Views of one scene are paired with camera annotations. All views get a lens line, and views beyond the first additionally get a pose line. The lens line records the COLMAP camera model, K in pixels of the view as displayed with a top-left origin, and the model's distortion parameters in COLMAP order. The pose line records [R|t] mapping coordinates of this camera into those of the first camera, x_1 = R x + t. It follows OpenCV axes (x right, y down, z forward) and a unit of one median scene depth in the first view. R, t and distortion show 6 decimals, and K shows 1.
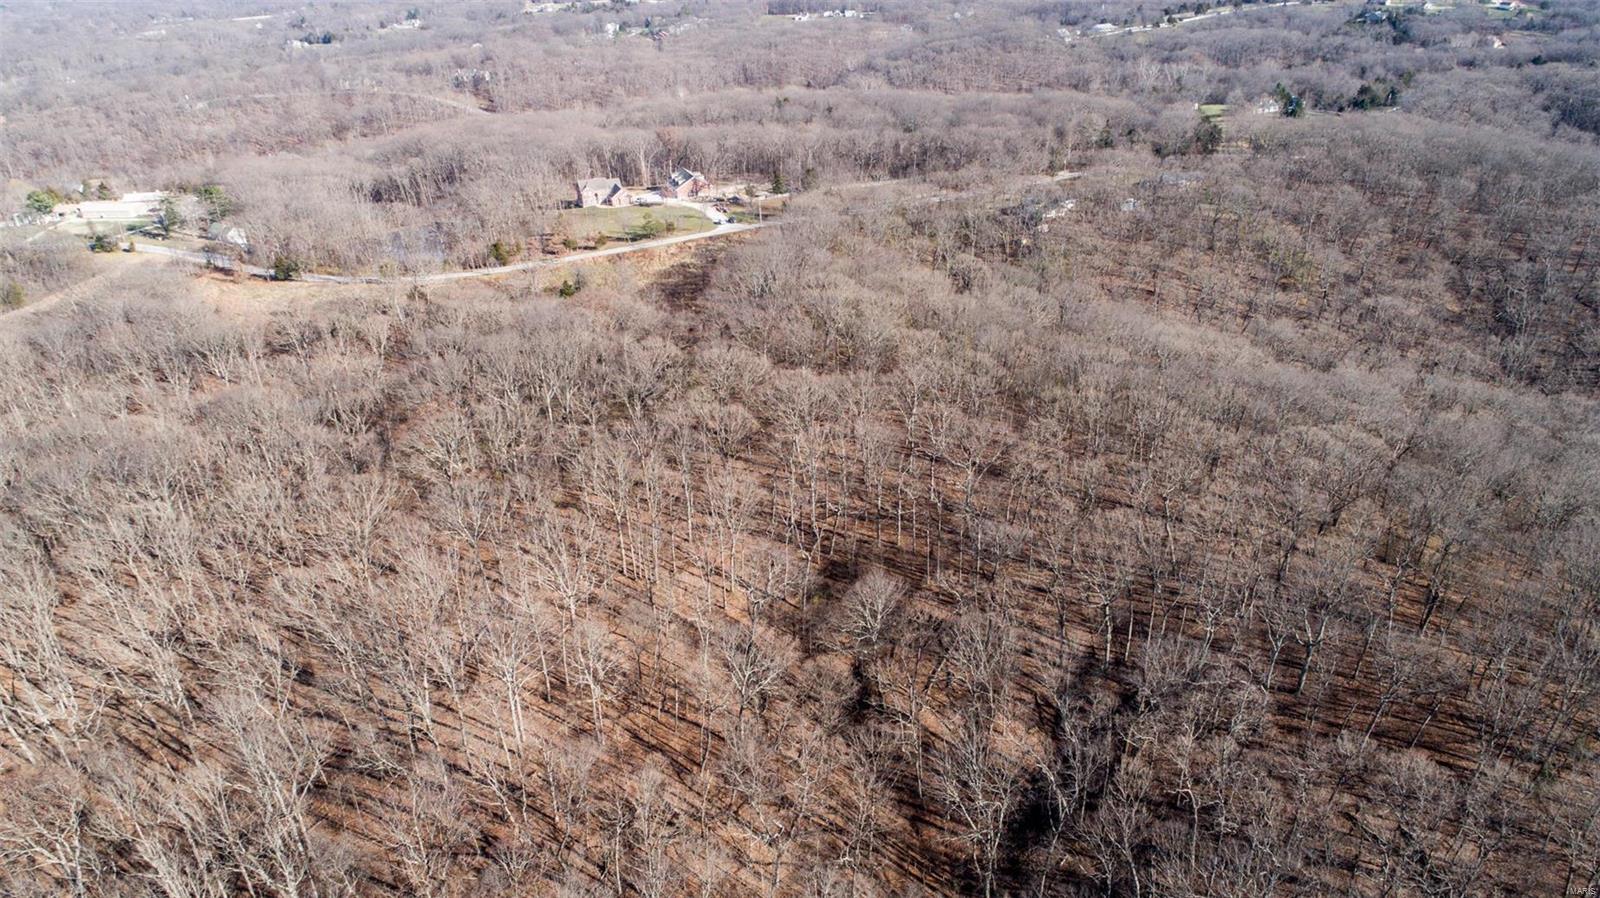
lens RADIAL K [[1076.2, 0, 800.0], [0, 1076.2, 449.0], [0, 0, 1]] dist [-0.015267, 0.010115]
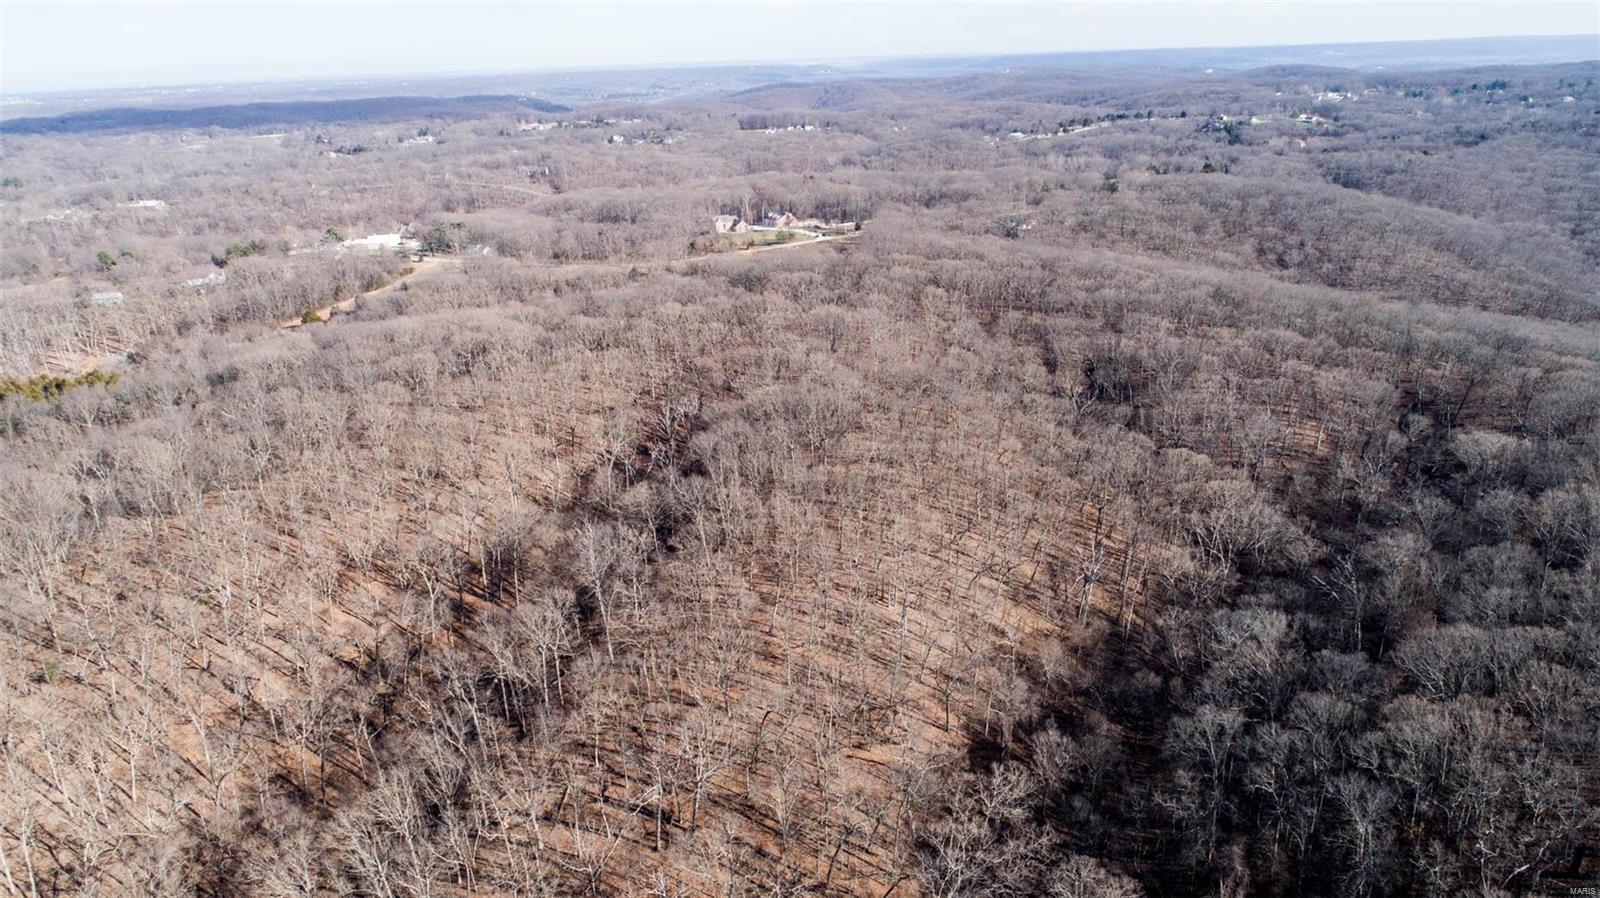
lens RADIAL K [[1073.1, 0, 800.0], [0, 1073.1, 449.0], [0, 0, 1]] dist [-0.017744, 0.010345]
pose [[0.995435, -0.029365, 0.090813, -0.169840], [0.039061, 0.993501, -0.106910, 0.180340], [-0.087084, 0.109969, 0.990113, -0.351657]]
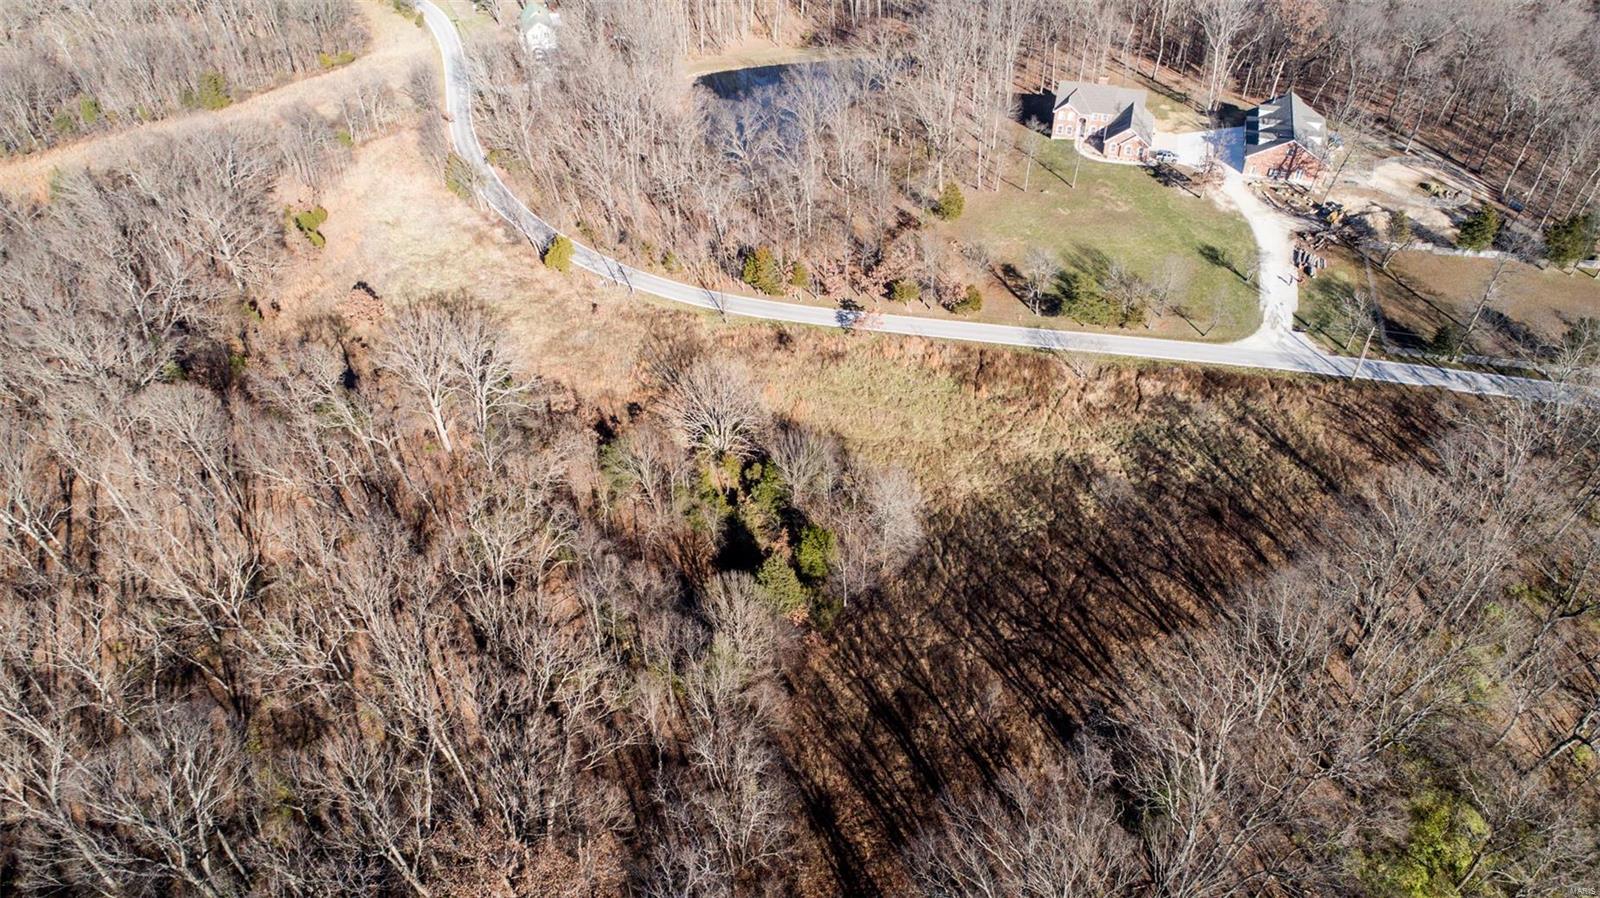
lens RADIAL K [[1076.2, 0, 800.0], [0, 1076.2, 449.0], [0, 0, 1]] dist [-0.015267, 0.010115]
pose [[0.800239, 0.415862, -0.432060, -0.011643], [-0.269193, 0.892924, 0.360864, -0.180583], [0.535866, -0.172470, 0.826500, 0.362037]]
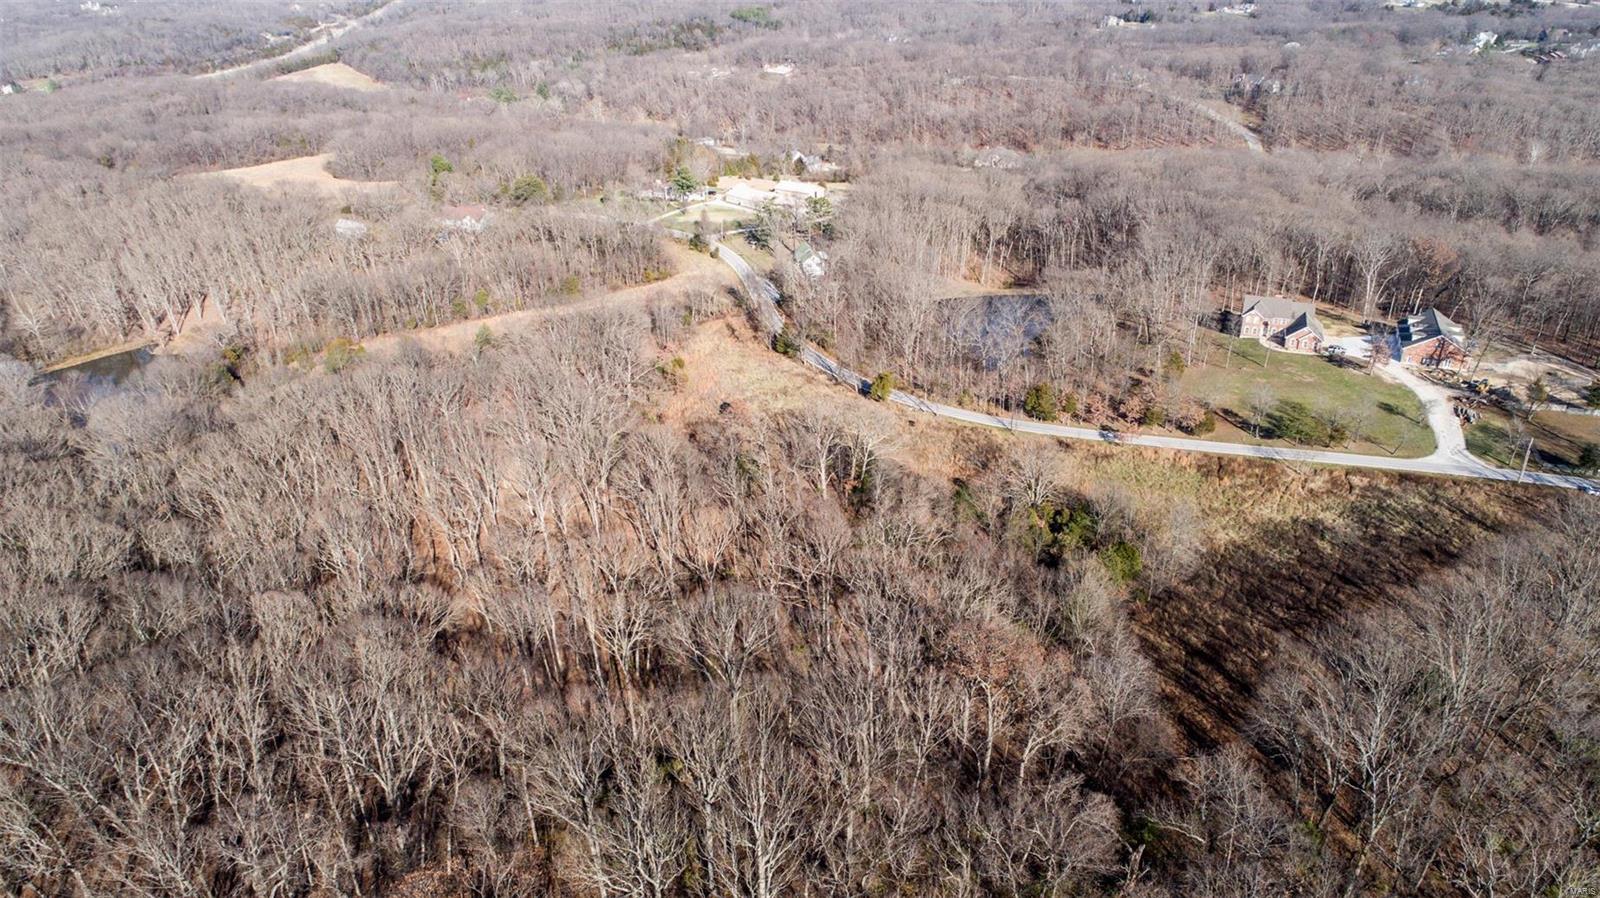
lens RADIAL K [[1076.2, 0, 800.0], [0, 1076.2, 449.0], [0, 0, 1]] dist [-0.015267, 0.010115]
pose [[0.742705, 0.319626, -0.588412, 0.003916], [-0.306260, 0.943574, 0.125984, -0.118934], [0.595478, 0.086638, 0.798686, 0.241308]]
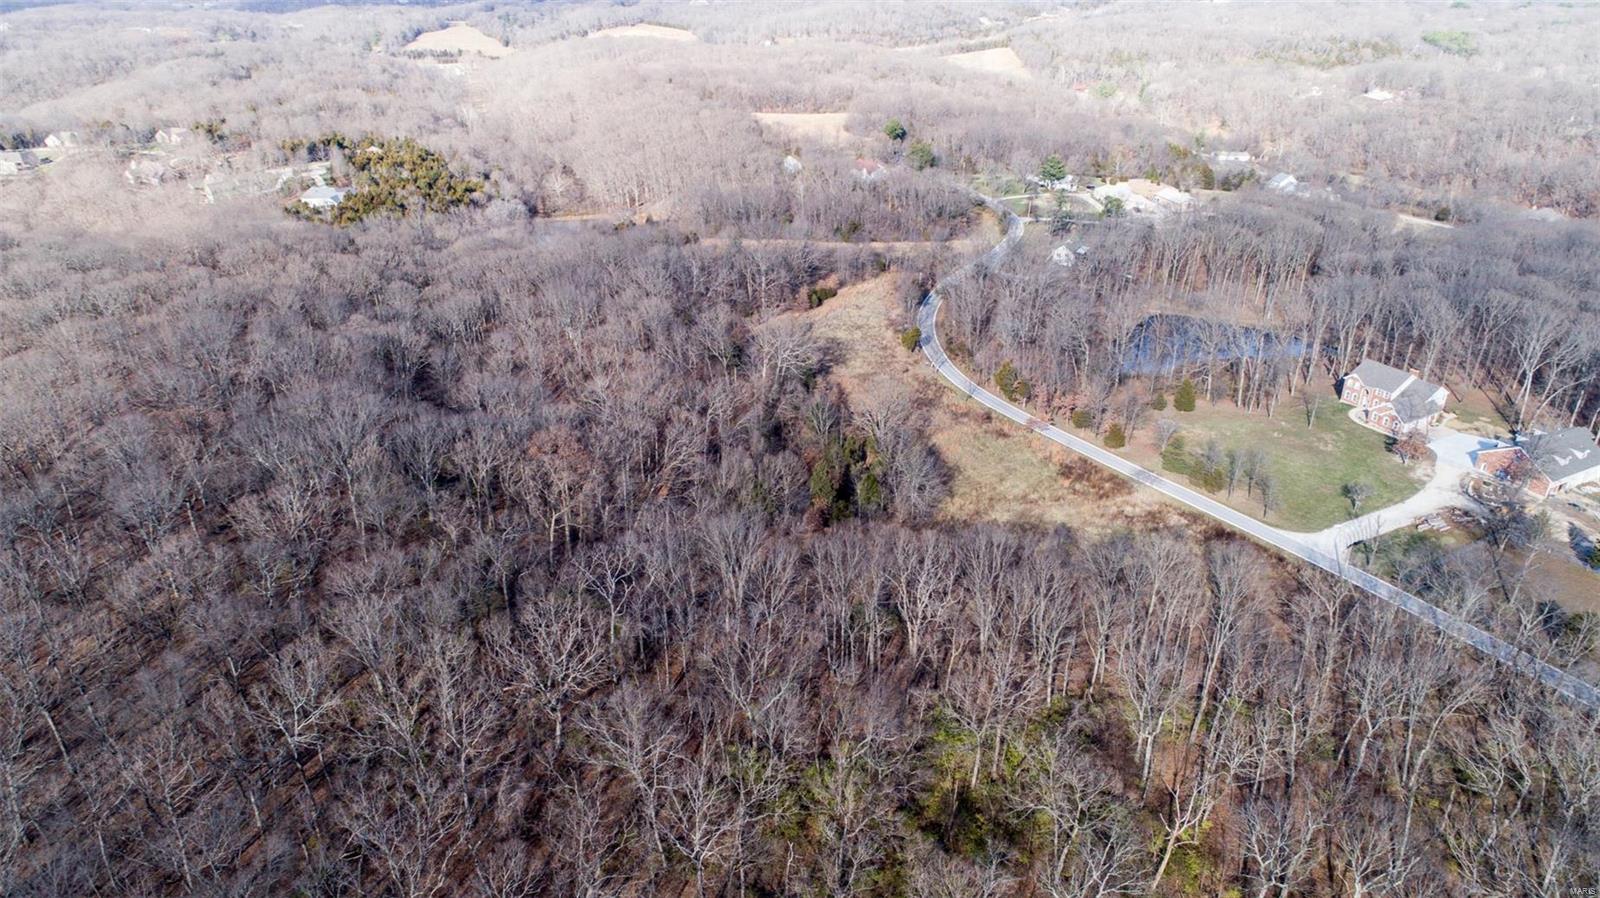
lens RADIAL K [[1076.2, 0, 800.0], [0, 1076.2, 449.0], [0, 0, 1]] dist [-0.015267, 0.010115]
pose [[0.147159, 0.464747, -0.873129, 0.205136], [-0.443257, 0.820125, 0.361827, -0.209770], [0.884233, 0.333775, 0.326691, 0.411128]]
